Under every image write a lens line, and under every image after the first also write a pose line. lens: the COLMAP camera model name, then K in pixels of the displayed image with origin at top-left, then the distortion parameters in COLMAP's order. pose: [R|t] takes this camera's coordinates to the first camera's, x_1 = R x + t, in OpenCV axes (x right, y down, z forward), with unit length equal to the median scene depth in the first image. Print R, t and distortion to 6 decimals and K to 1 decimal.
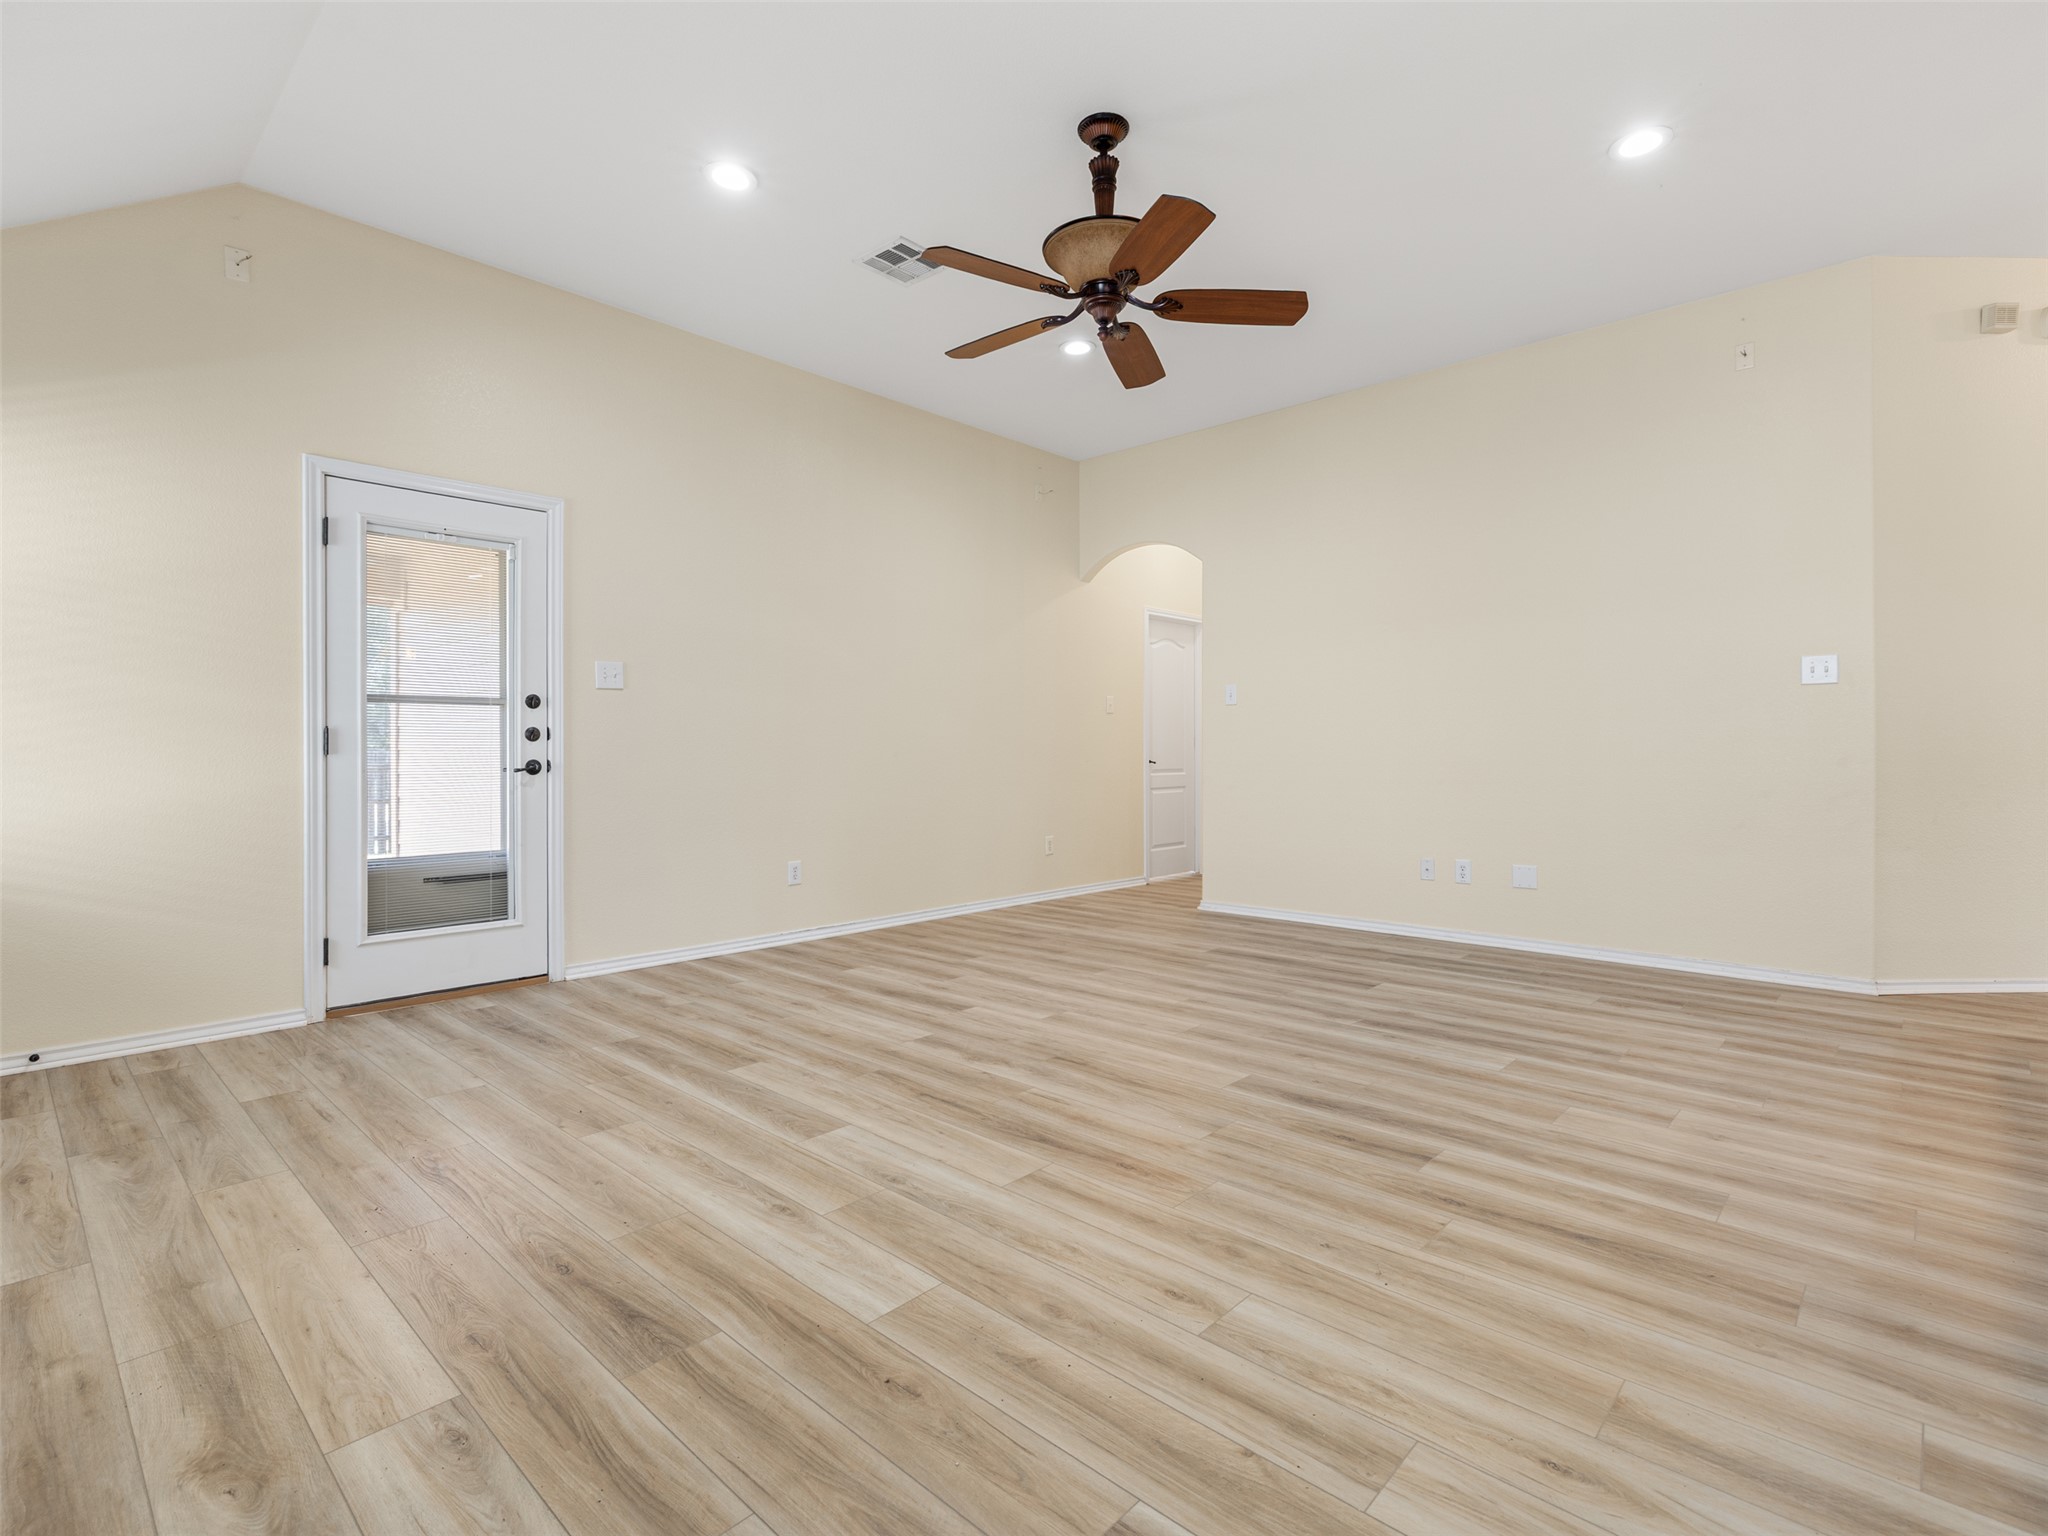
lens RADIAL K [[979.3, 0, 1029.1], [0, 979.3, 758.2], [0, 0, 1]] dist [0.001835, 0.000711]
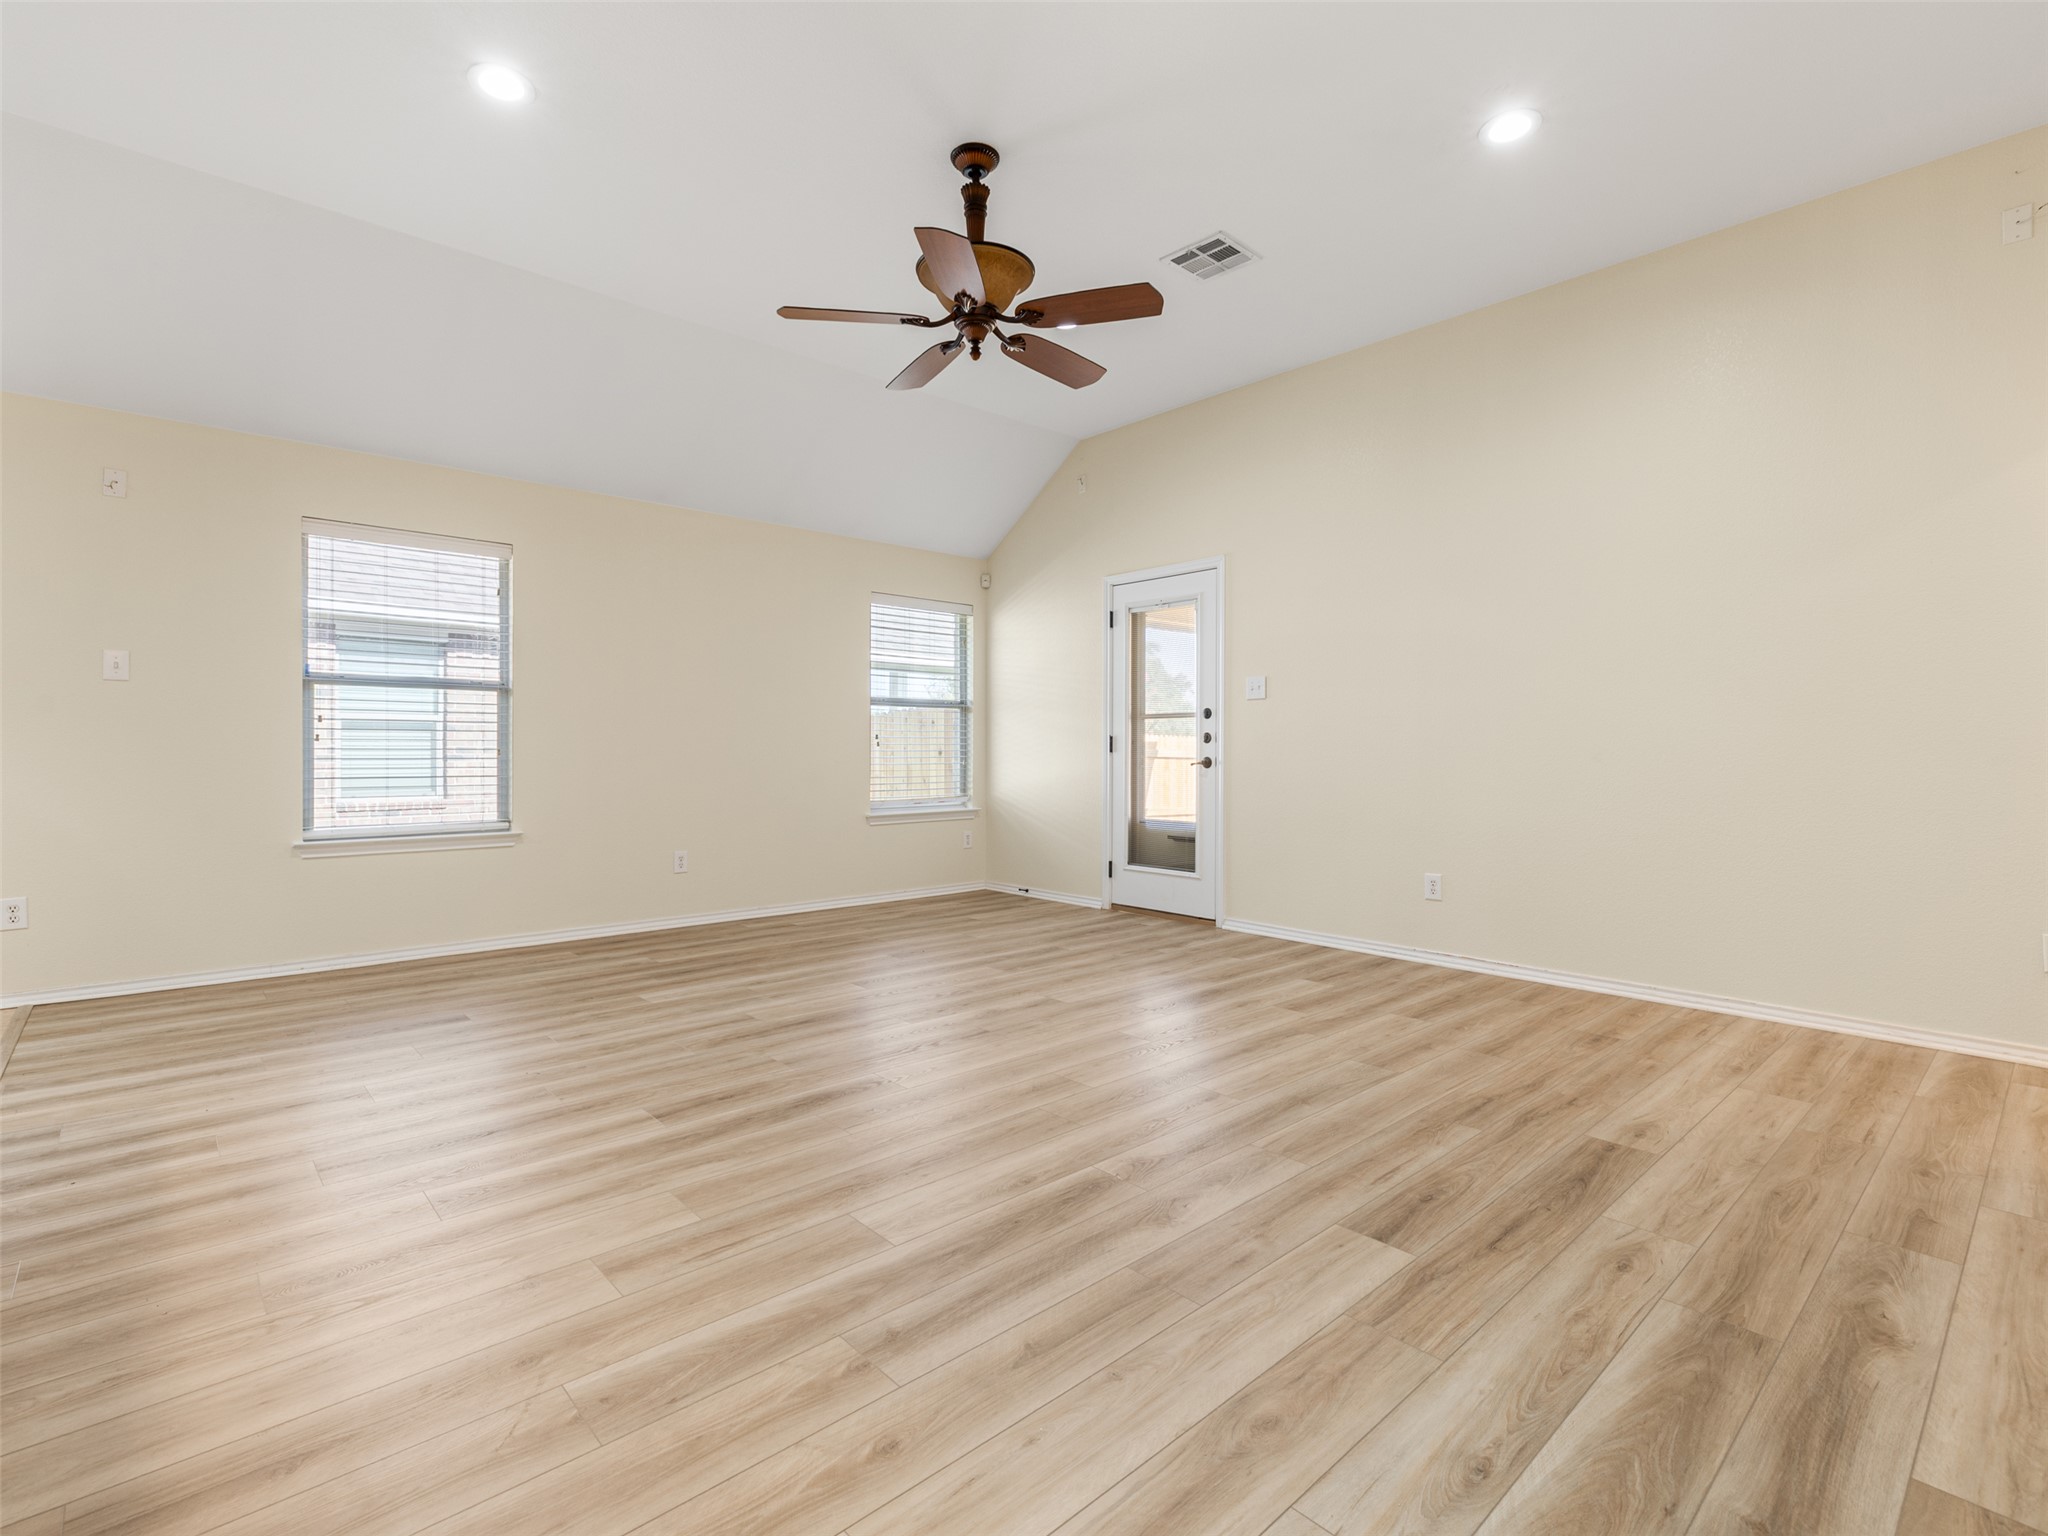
lens RADIAL K [[979.3, 0, 1014.0], [0, 979.3, 759.8], [0, 0, 1]] dist [0.001835, 0.000711]
pose [[-0.094799, 0.010753, -0.995438, 1.296257], [-0.009860, 0.999882, 0.011740, -0.011714], [0.995448, 0.010928, -0.094682, 1.324572]]
